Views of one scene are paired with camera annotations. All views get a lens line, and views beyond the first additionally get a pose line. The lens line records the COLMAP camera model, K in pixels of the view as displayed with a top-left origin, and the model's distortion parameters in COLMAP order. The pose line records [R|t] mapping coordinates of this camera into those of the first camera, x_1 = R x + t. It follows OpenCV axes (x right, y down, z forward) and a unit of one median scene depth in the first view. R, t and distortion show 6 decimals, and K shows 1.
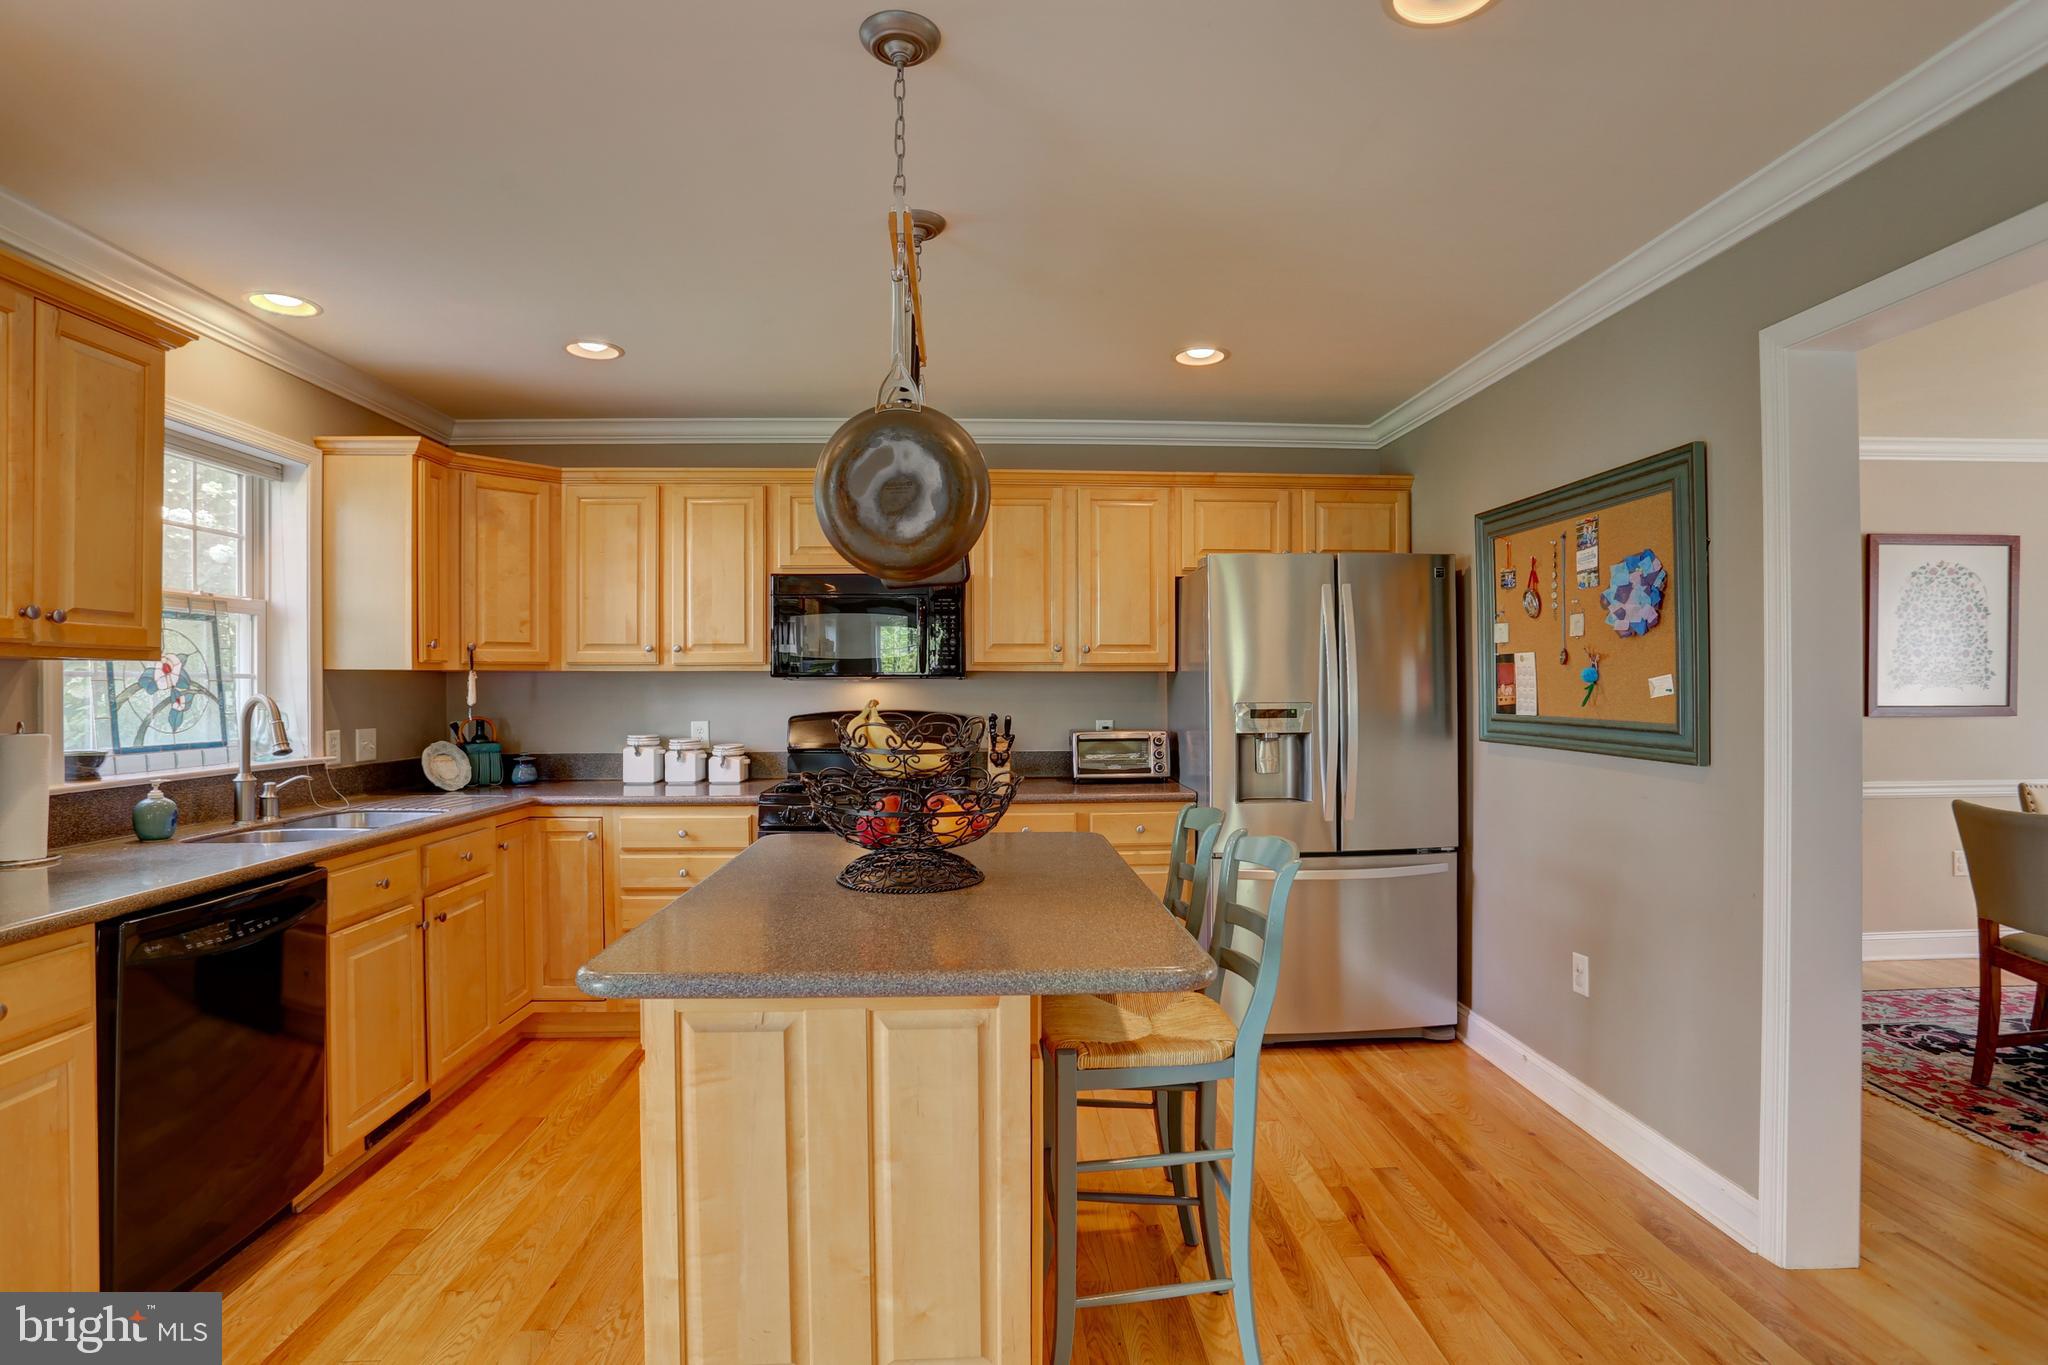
lens RADIAL K [[995.0, 0, 1036.1], [0, 995.0, 690.0], [0, 0, 1]] dist [-0.069890, 0.032346]
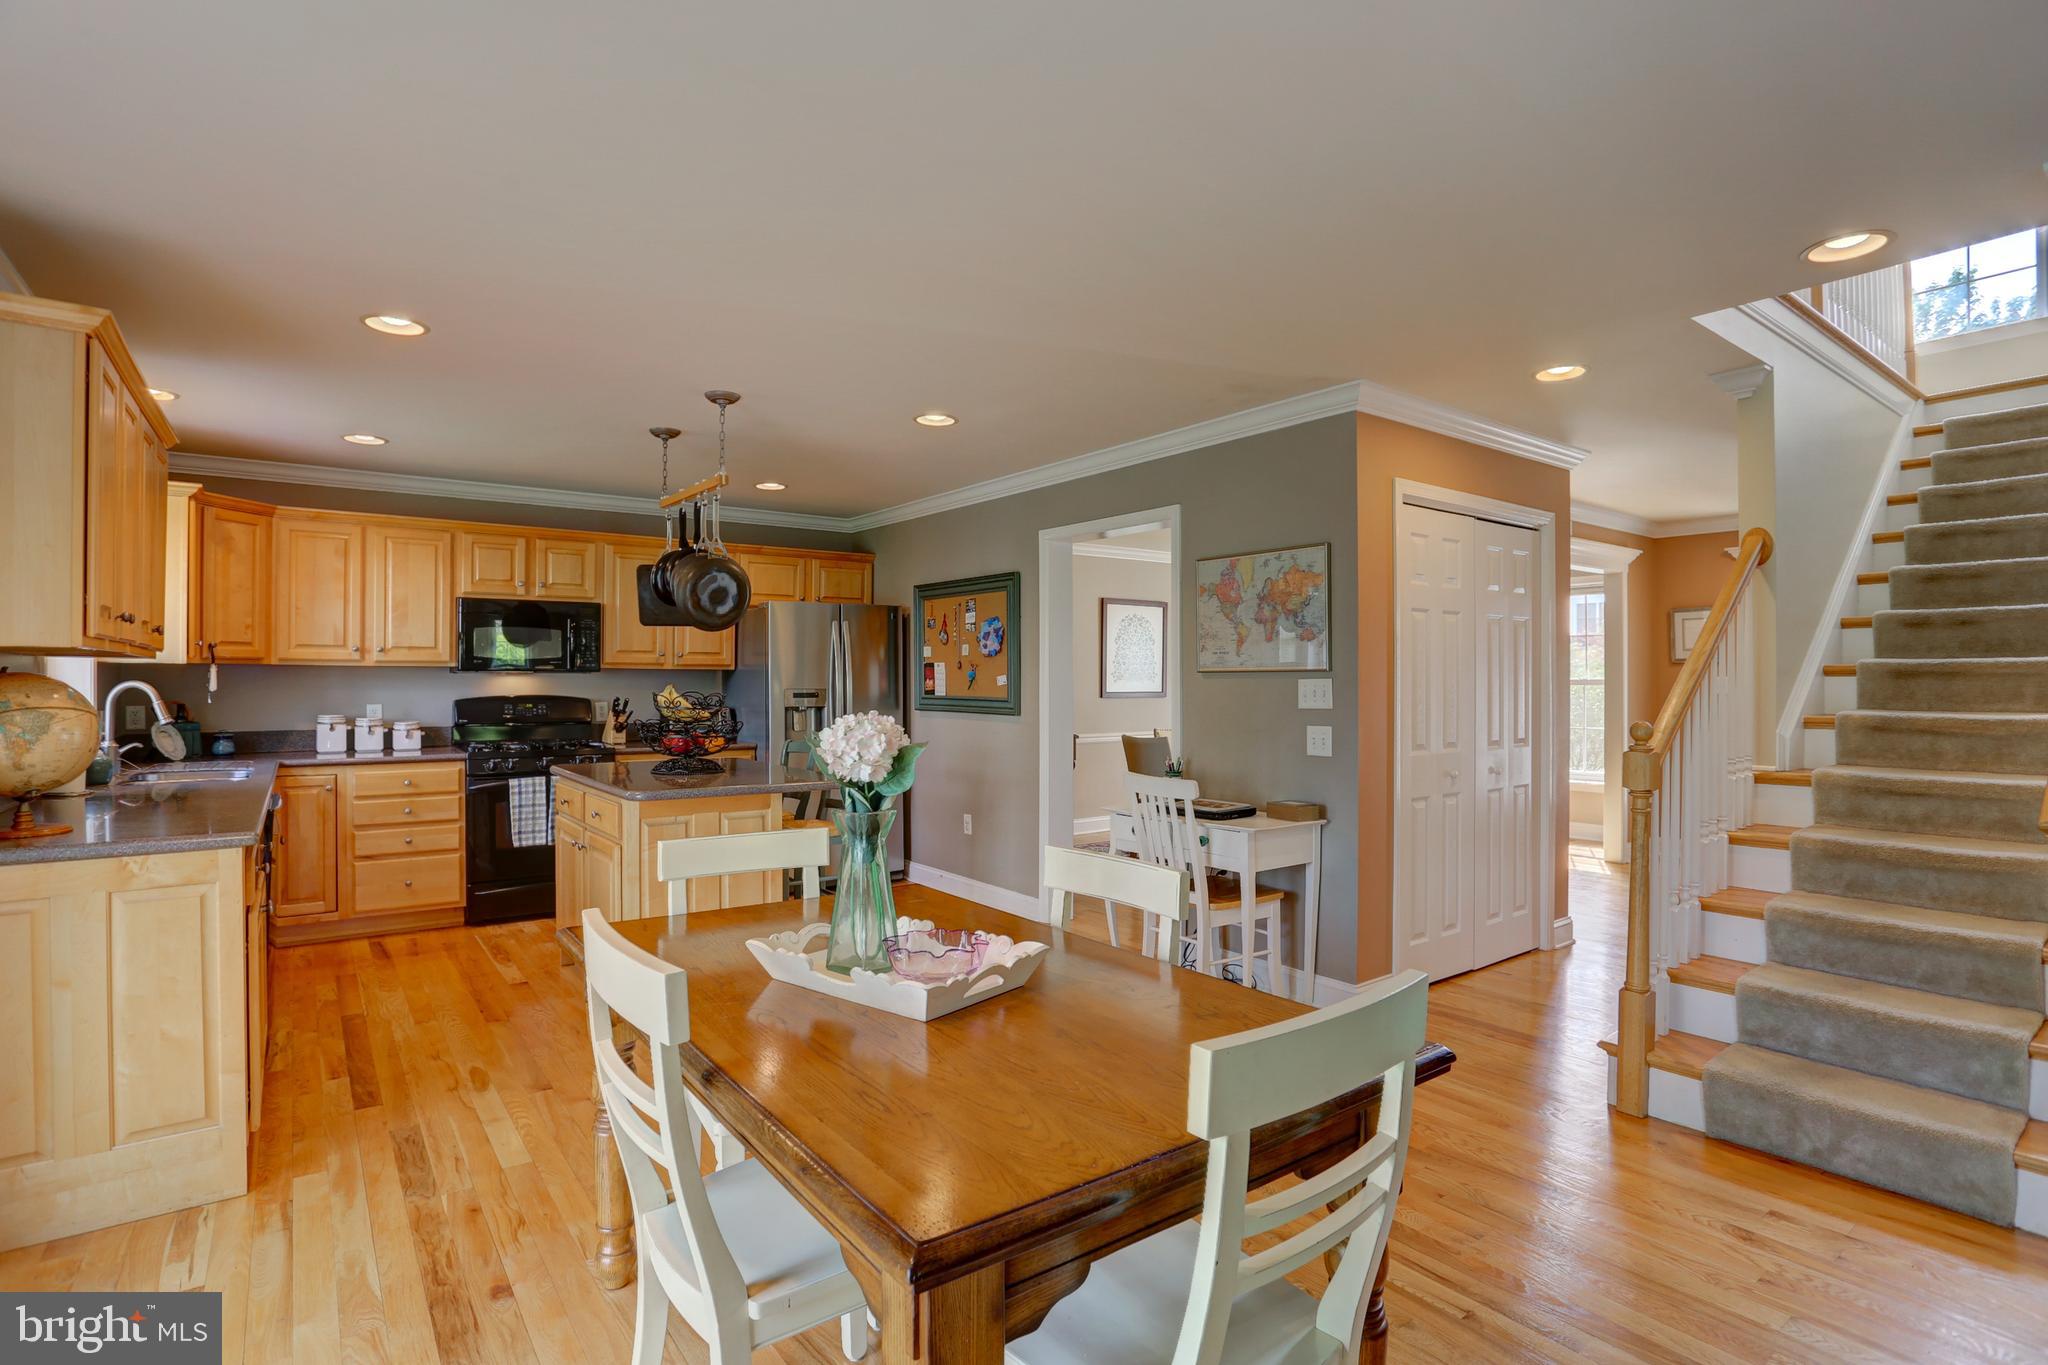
lens RADIAL K [[991.6, 0, 1018.5], [0, 991.6, 675.7], [0, 0, 1]] dist [-0.070801, 0.032599]
pose [[0.833960, 0.006980, 0.551781, -0.427002], [-0.002502, 0.999958, -0.008869, 0.004161], [-0.551819, 0.006016, 0.833942, -0.676815]]
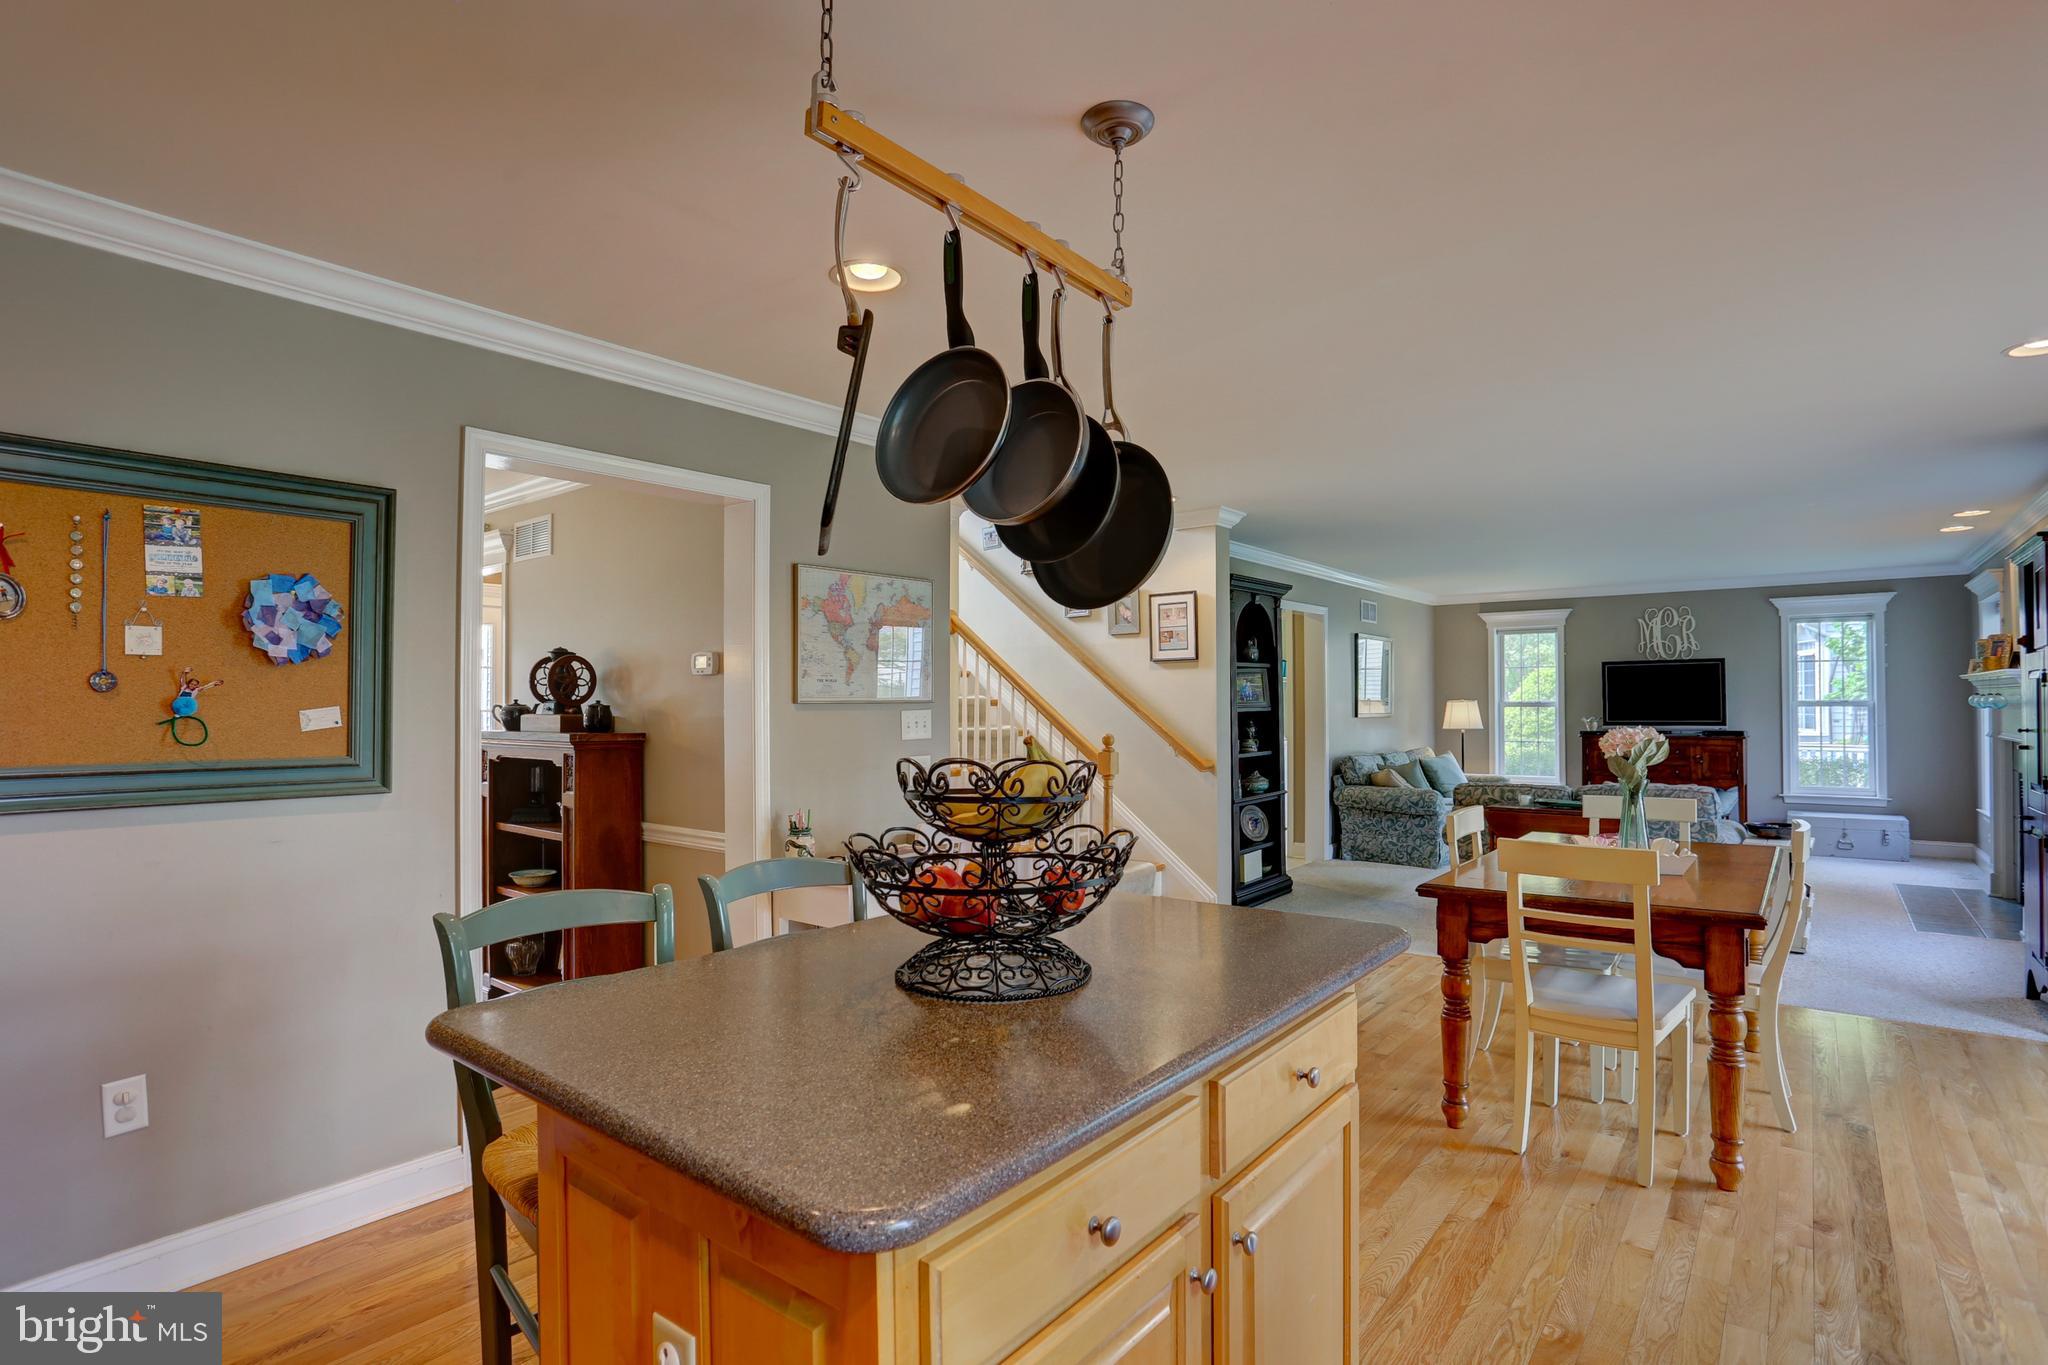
lens RADIAL K [[1021.3, 0, 1042.0], [0, 1021.3, 689.9], [0, 0, 1]] dist [-0.101323, 0.044952]
pose [[-0.748360, 0.016743, 0.663082, -0.416786], [0.009366, 0.999848, -0.014677, -0.009190], [-0.663227, -0.004773, -0.748403, 0.973194]]
